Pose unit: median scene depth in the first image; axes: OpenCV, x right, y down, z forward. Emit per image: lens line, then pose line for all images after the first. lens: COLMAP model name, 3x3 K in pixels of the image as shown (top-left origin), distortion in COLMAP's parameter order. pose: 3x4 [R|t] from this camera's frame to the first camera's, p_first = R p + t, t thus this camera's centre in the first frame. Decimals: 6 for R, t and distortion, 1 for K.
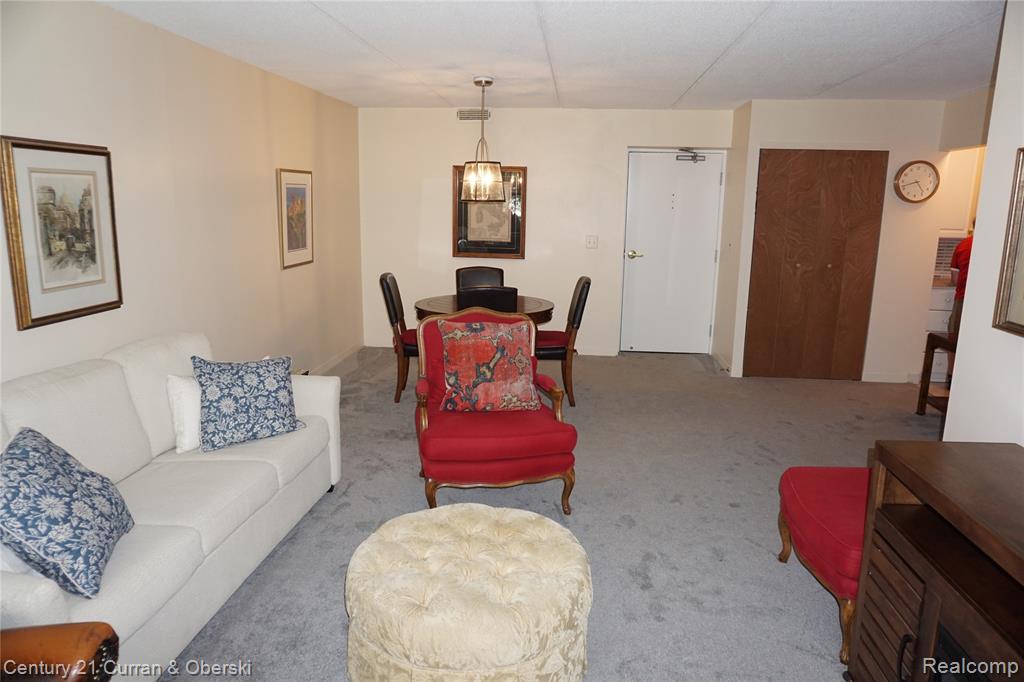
lens RADIAL K [[686.8, 0, 512.0], [0, 686.8, 341.0], [0, 0, 1]] dist [-0.035487, 0.005209]
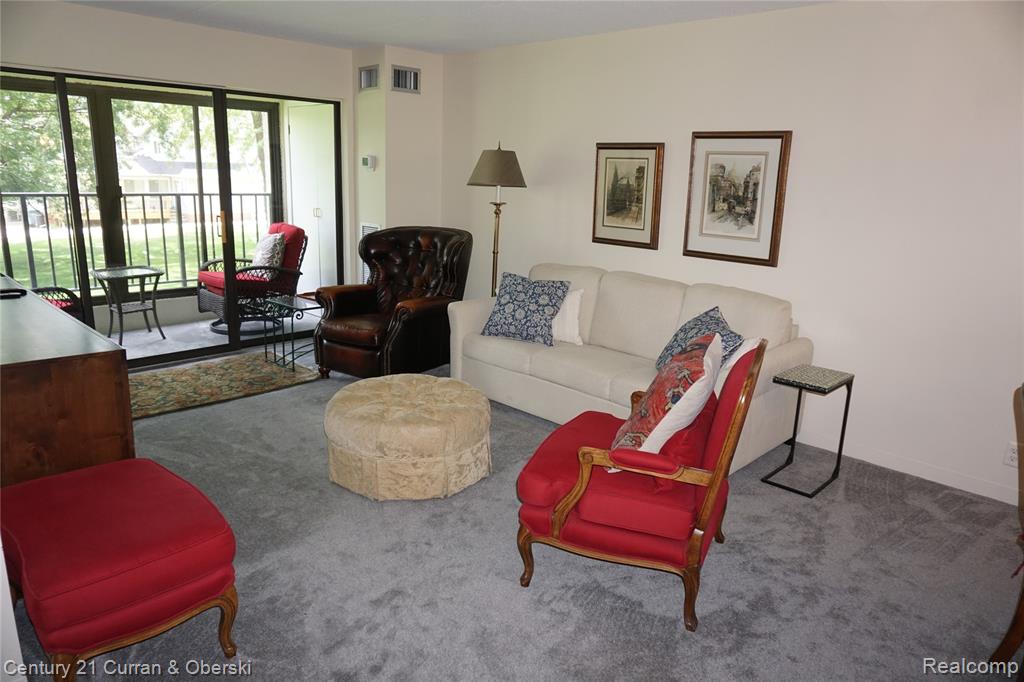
lens RADIAL K [[686.8, 0, 512.0], [0, 686.8, 341.0], [0, 0, 1]] dist [-0.035487, 0.005209]
pose [[-0.628964, 0.153097, -0.762211, 0.412075], [-0.198155, 0.916467, 0.347596, -0.163346], [0.751757, 0.369661, -0.546088, 0.868536]]
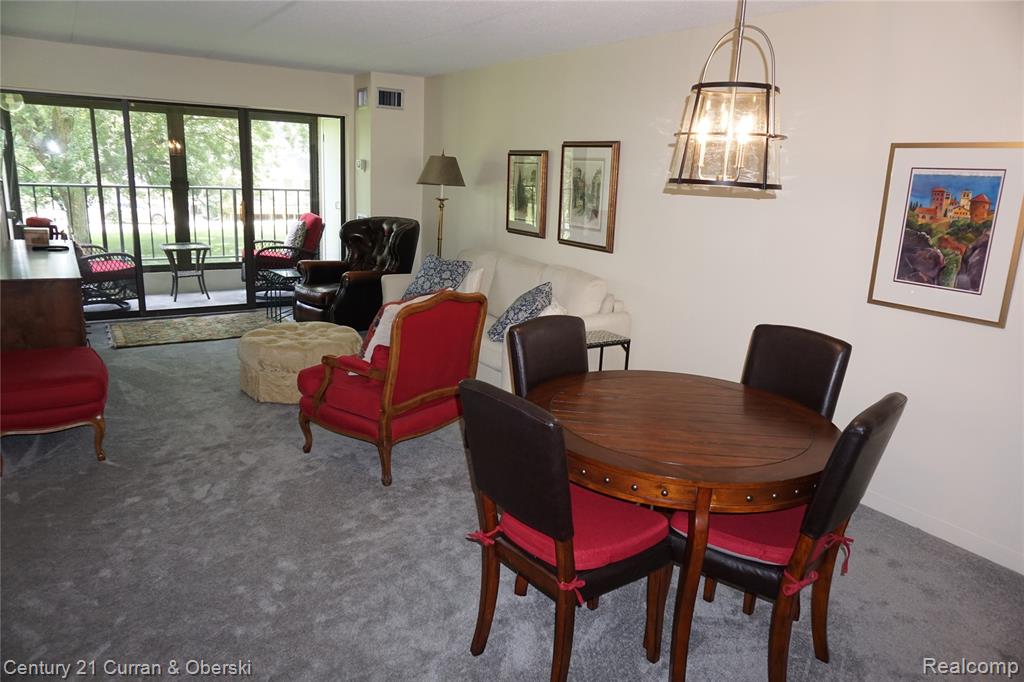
lens RADIAL K [[686.8, 0, 512.0], [0, 686.8, 341.0], [0, 0, 1]] dist [-0.035487, 0.005209]
pose [[-0.780823, 0.101122, -0.616514, 0.320317], [-0.181915, 0.907253, 0.379207, -0.251917], [0.597681, 0.408247, -0.690008, 1.252156]]
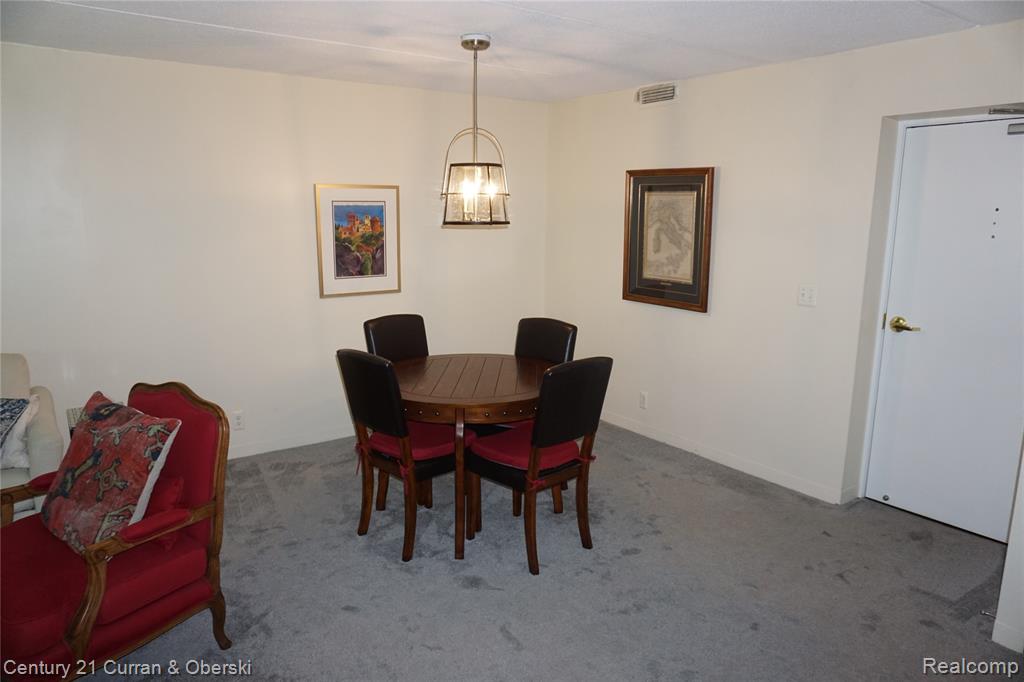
lens RADIAL K [[686.8, 0, 512.0], [0, 686.8, 341.0], [0, 0, 1]] dist [-0.035487, 0.005209]
pose [[0.667445, 0.133026, -0.732681, 0.486465], [-0.149304, 0.987841, 0.043343, -0.124588], [0.729538, 0.080463, 0.679191, 0.582221]]
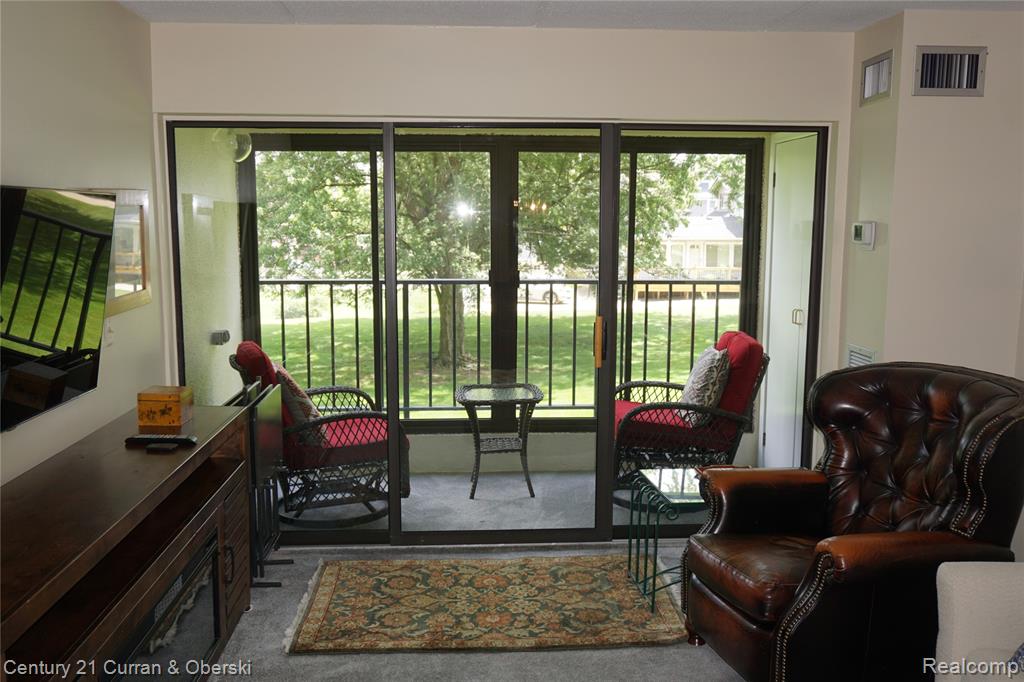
lens RADIAL K [[907.3, 0, 512.0], [0, 907.3, 341.0], [0, 0, 1]] dist [-0.000588, 0.003127]
pose [[-0.989256, 0.000526, -0.146192, 0.088825], [-0.047869, 0.943701, 0.327317, -0.151046], [0.138134, 0.330798, -0.933537, 0.699563]]
